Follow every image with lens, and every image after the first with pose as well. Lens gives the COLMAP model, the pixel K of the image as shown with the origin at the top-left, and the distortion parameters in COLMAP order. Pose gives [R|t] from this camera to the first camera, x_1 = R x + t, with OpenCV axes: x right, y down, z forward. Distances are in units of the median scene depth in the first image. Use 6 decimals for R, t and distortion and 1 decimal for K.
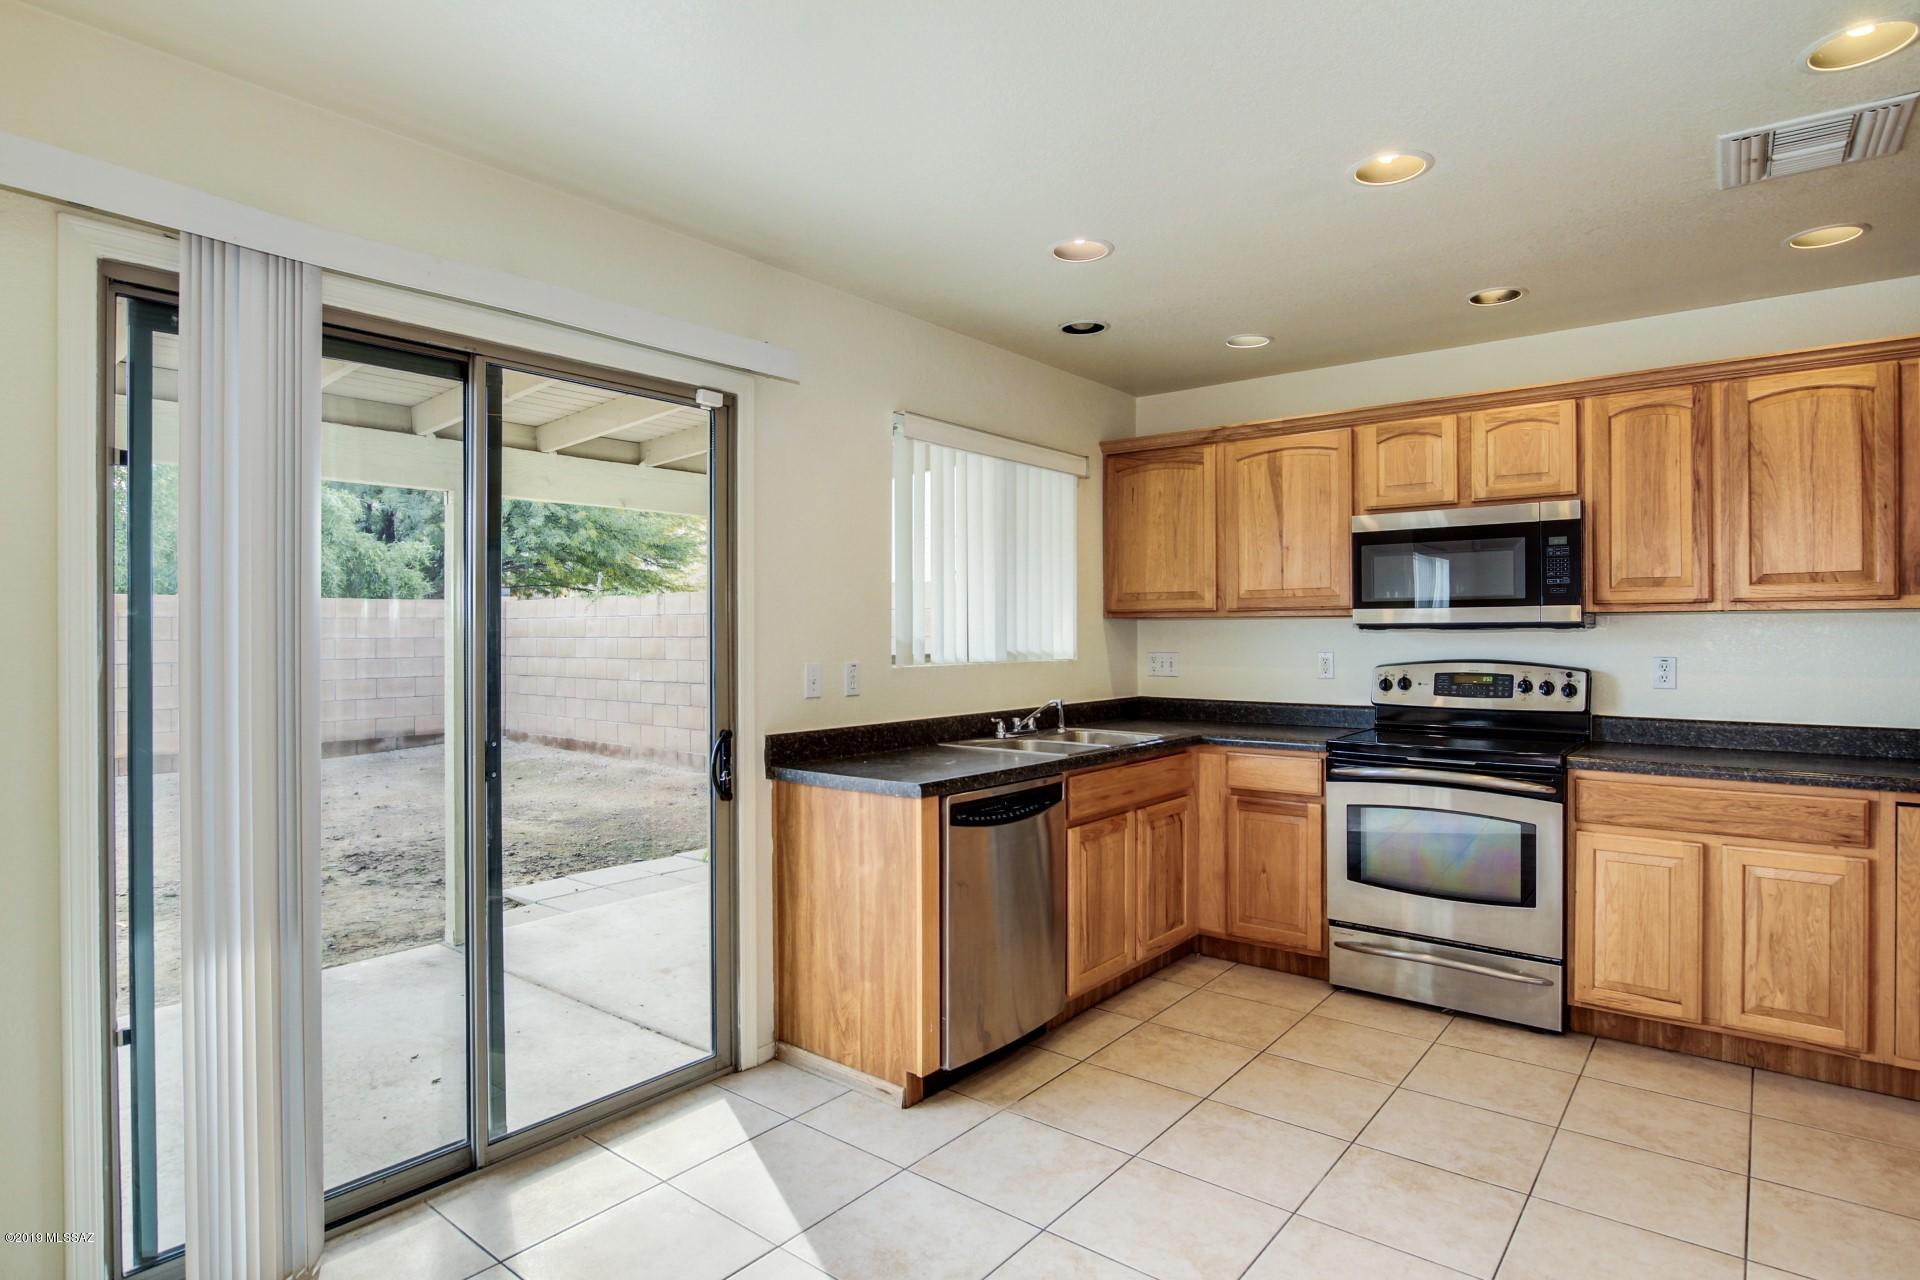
lens RADIAL K [[1015.2, 0, 967.7], [0, 1015.2, 627.6], [0, 0, 1]] dist [-0.015324, 0.000853]
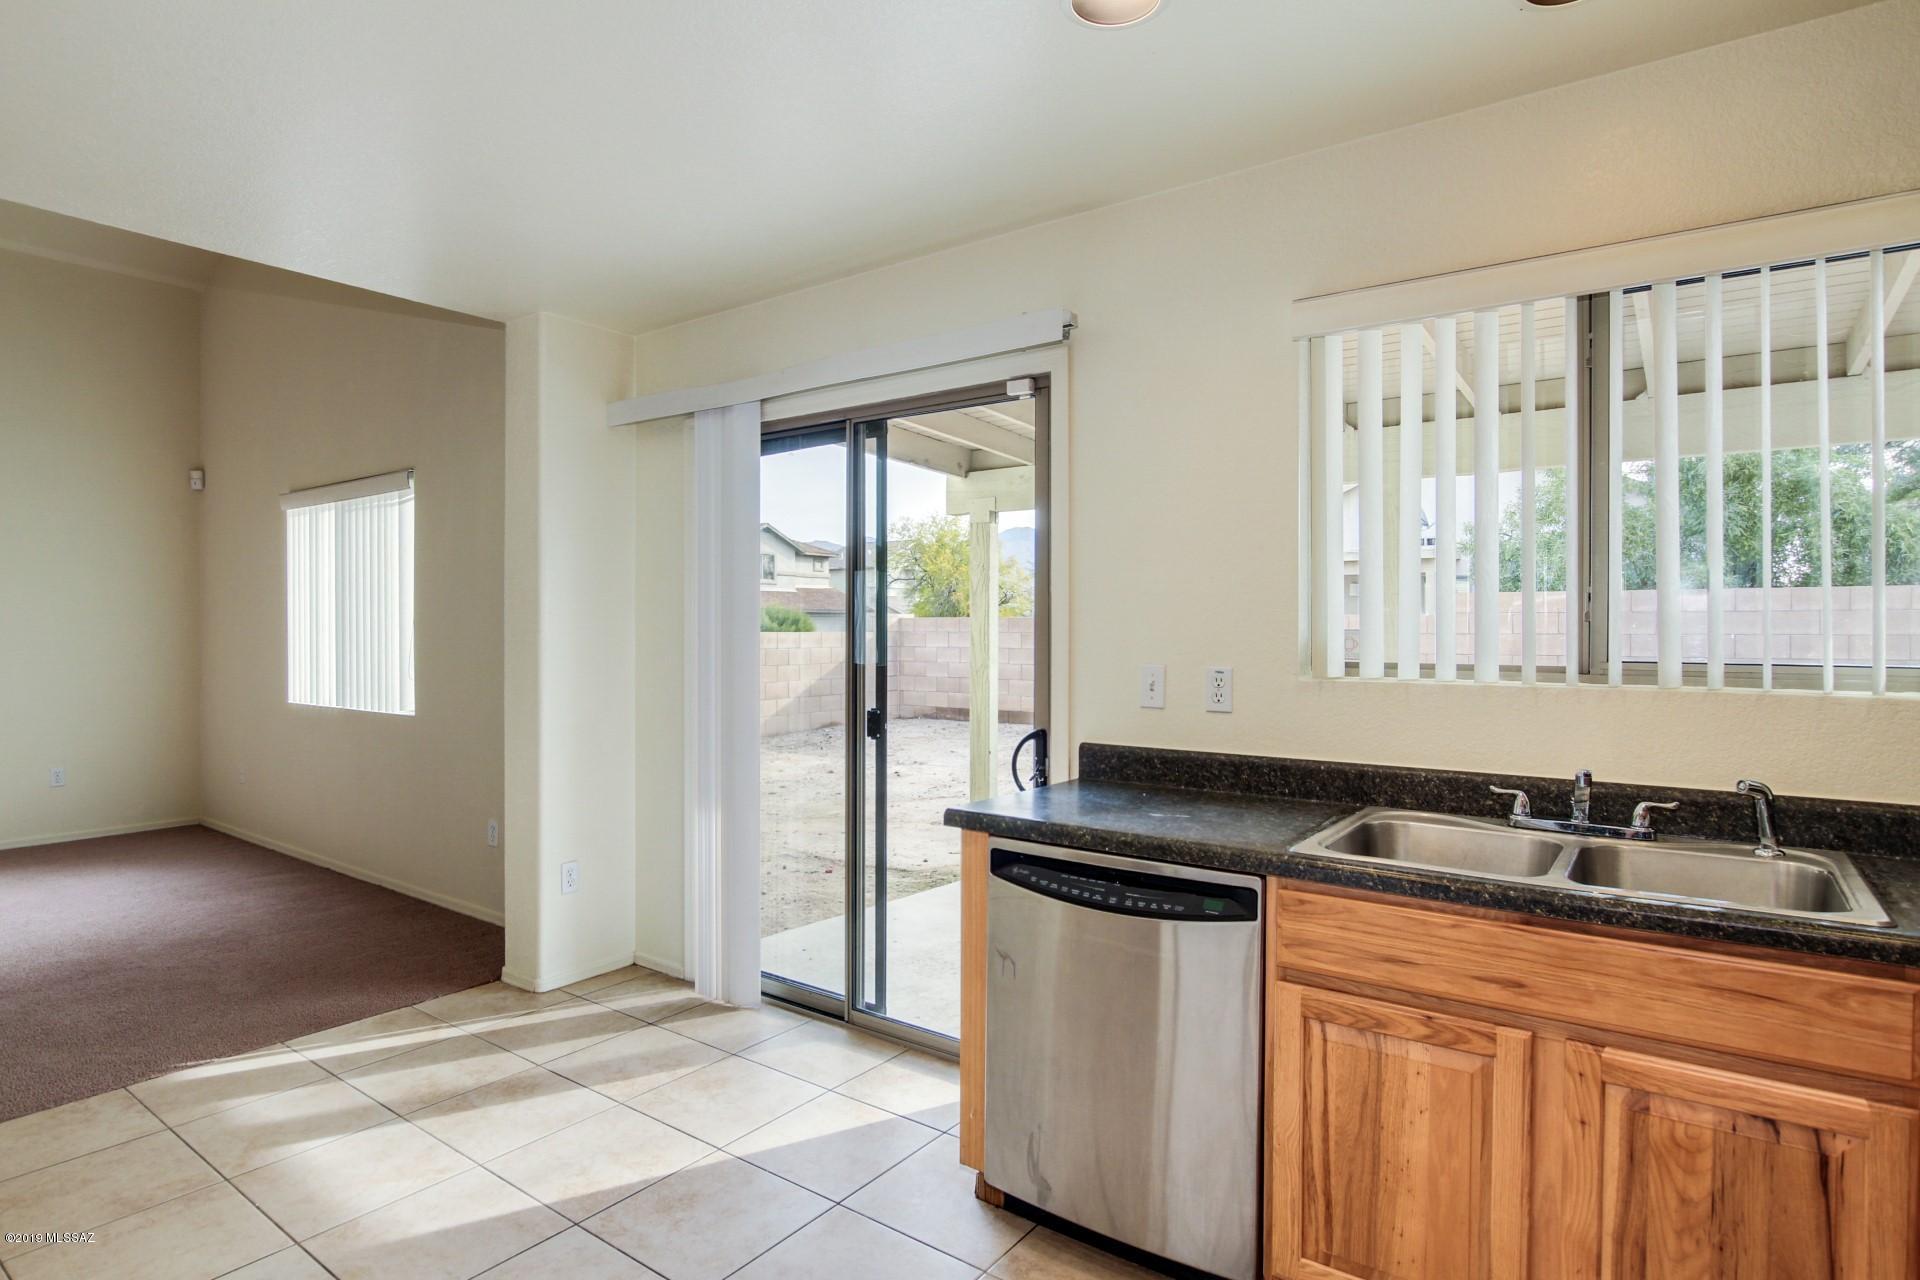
lens RADIAL K [[1015.2, 0, 960.8], [0, 1015.2, 637.5], [0, 0, 1]] dist [-0.015324, 0.000853]
pose [[0.049821, 0.012632, -0.998678, 0.712401], [0.003960, 0.999910, 0.012845, 0.002159], [0.998750, -0.004595, 0.049766, 0.881548]]
